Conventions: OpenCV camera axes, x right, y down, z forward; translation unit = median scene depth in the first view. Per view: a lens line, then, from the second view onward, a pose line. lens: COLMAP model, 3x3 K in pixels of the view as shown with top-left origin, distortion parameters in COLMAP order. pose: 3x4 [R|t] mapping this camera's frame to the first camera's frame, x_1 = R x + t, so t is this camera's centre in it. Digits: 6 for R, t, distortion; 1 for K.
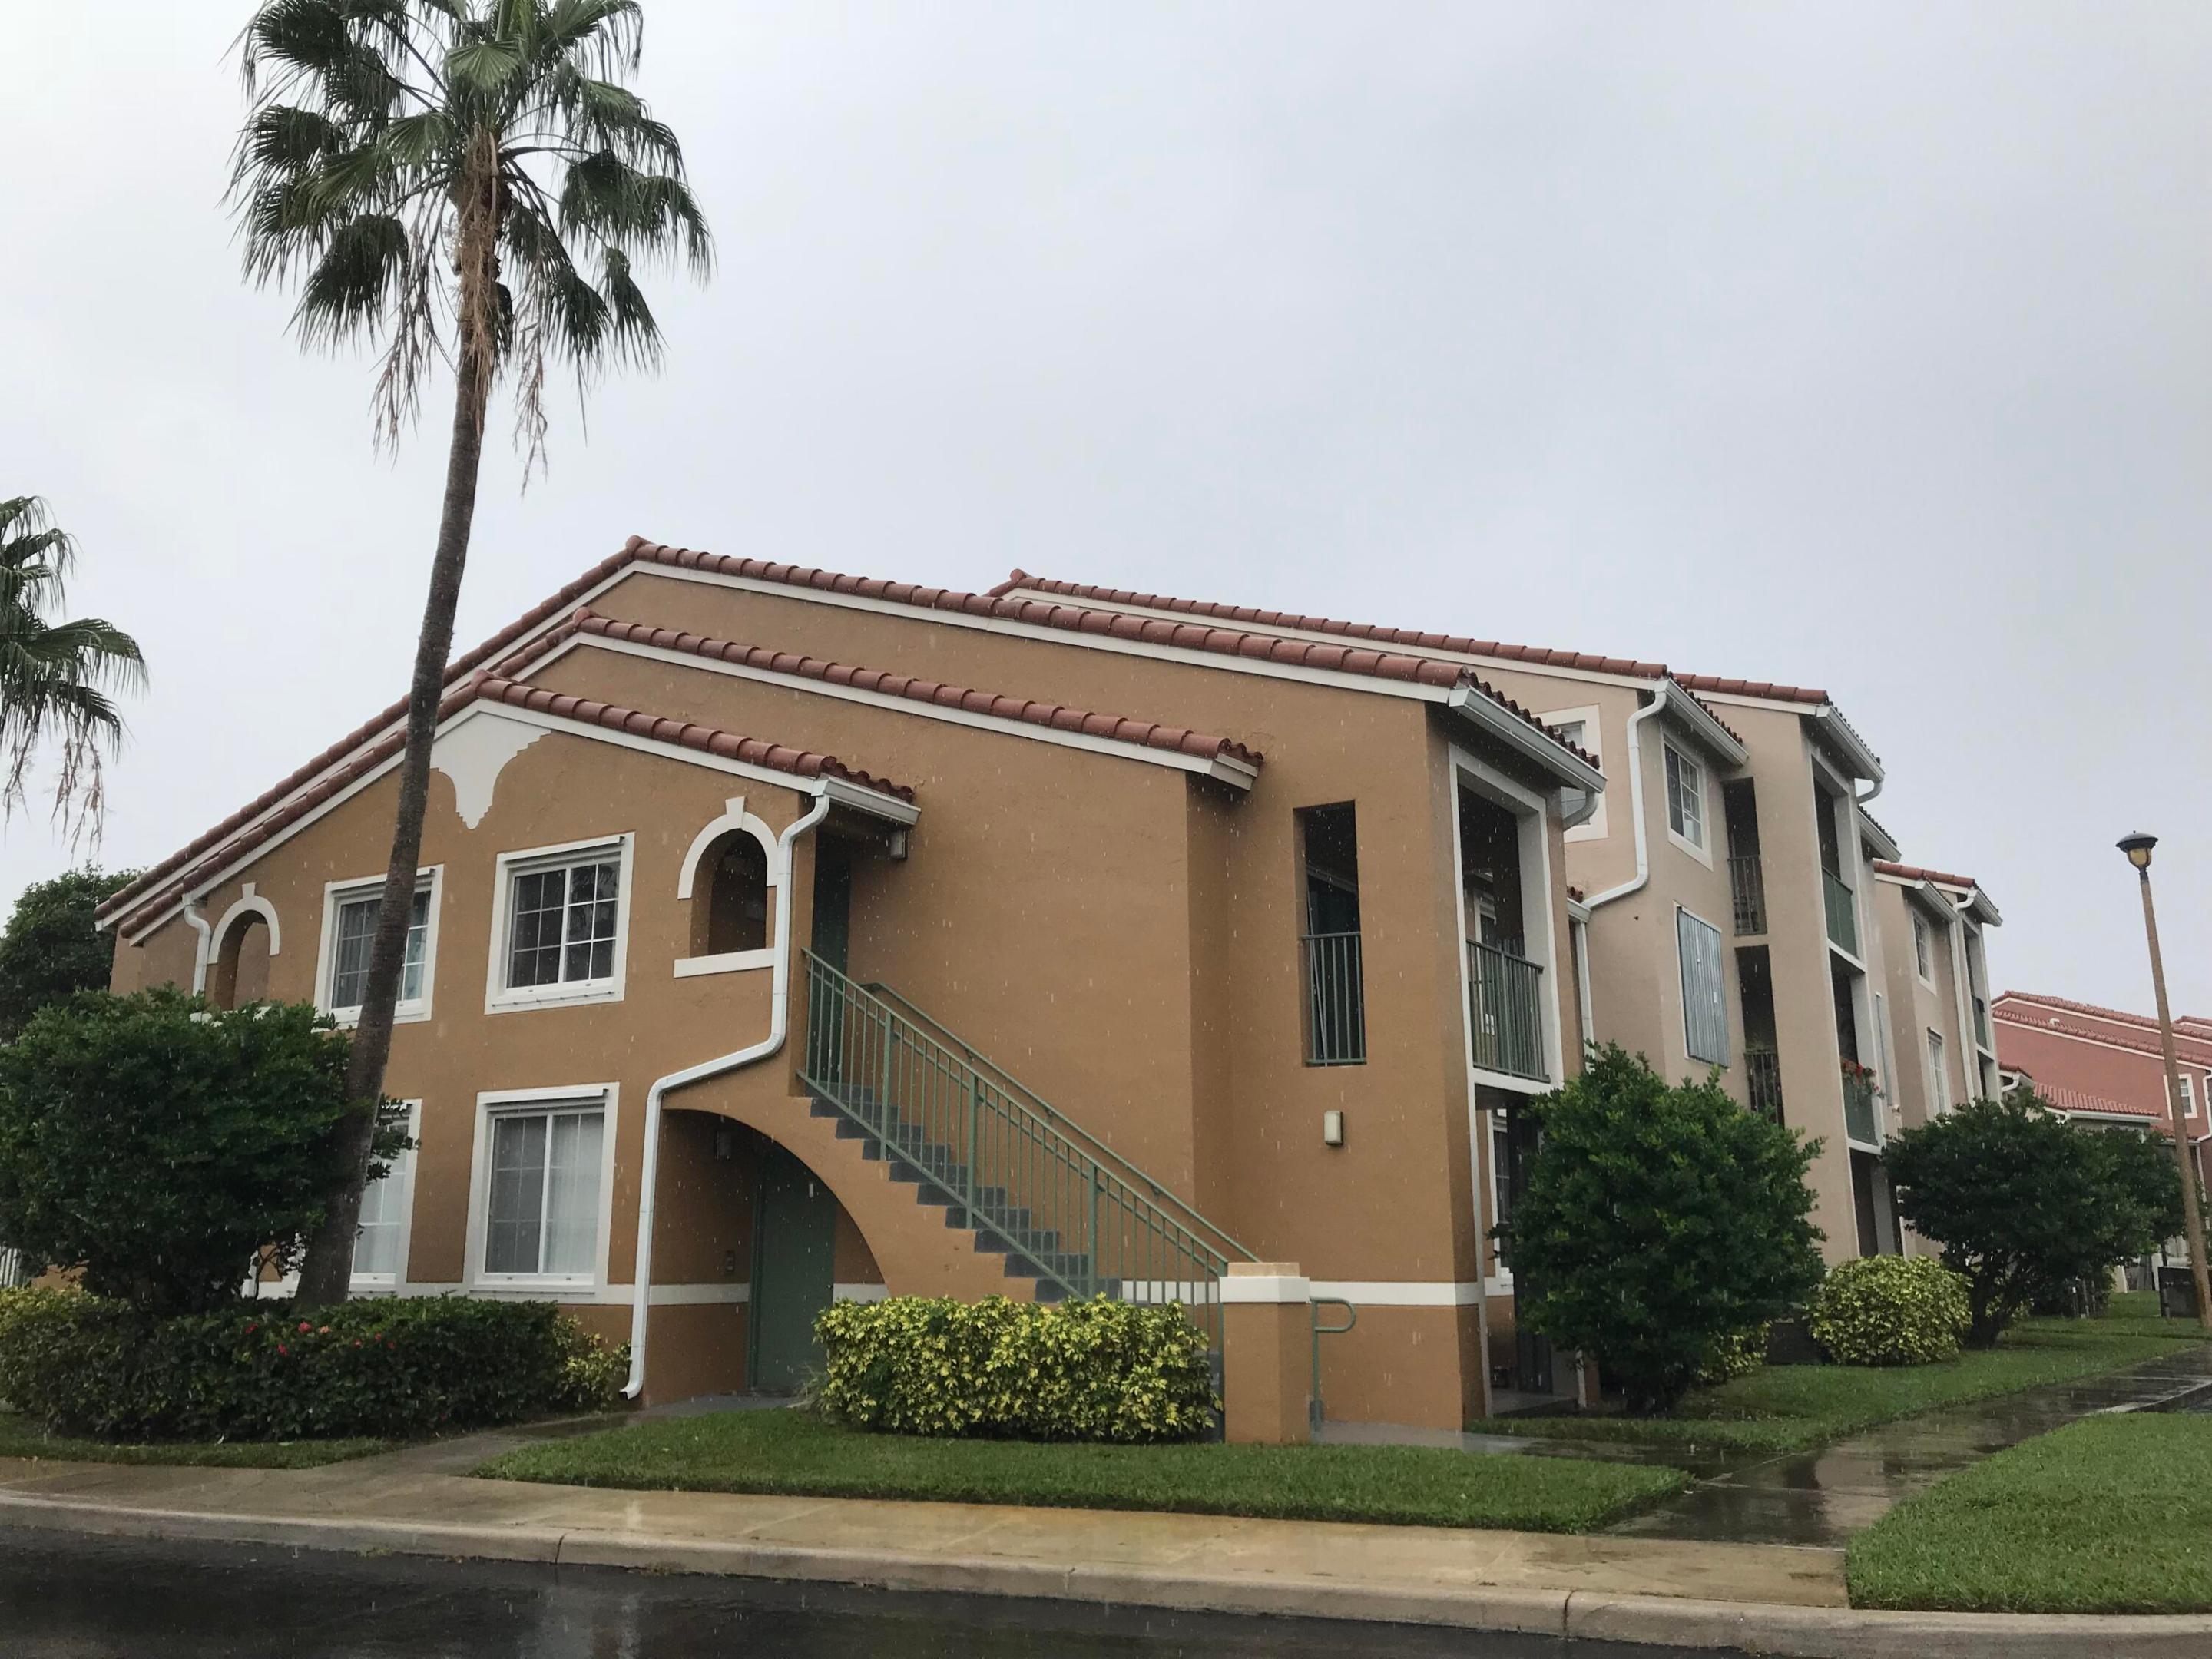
lens RADIAL K [[1824.1, 0, 1111.9], [0, 1824.1, 835.9], [0, 0, 1]] dist [0.068106, -0.074343]
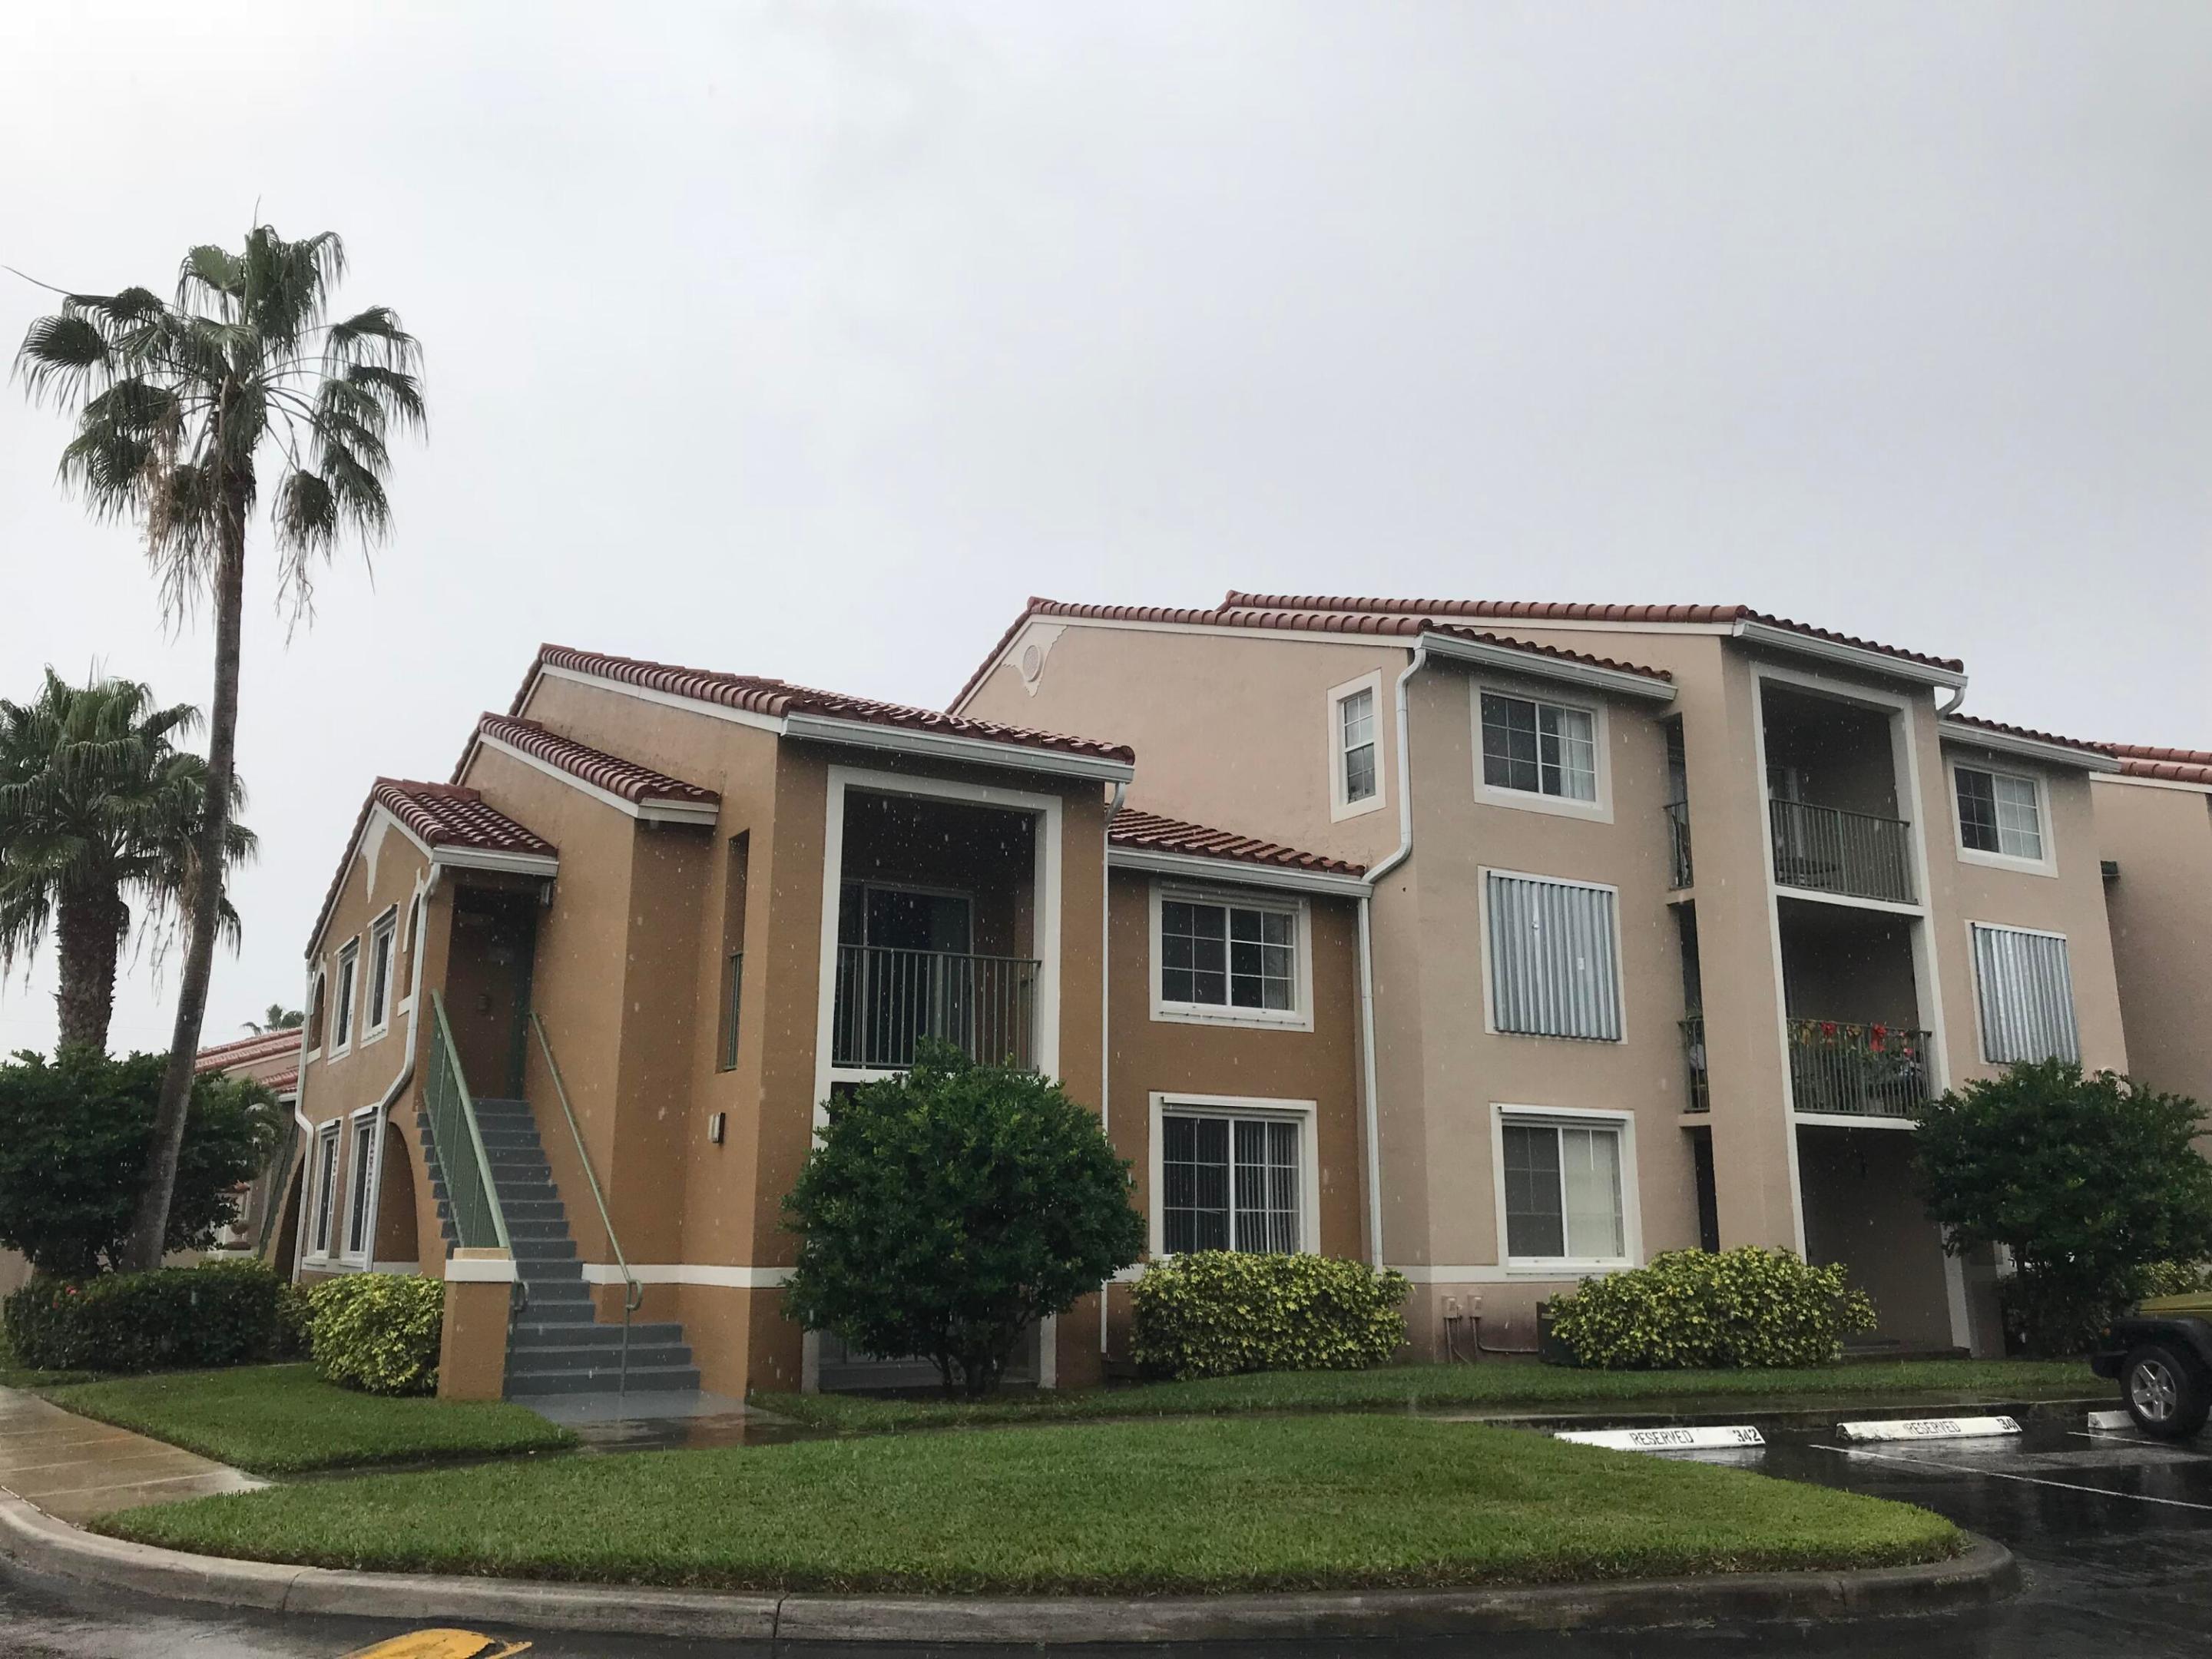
lens RADIAL K [[1824.1, 0, 1115.4], [0, 1824.1, 821.8], [0, 0, 1]] dist [0.068106, -0.074343]
pose [[0.876928, -0.101760, -0.469726, 0.596237], [0.100063, 0.994568, -0.028654, 0.021773], [0.470090, -0.021874, 0.882347, 0.094462]]
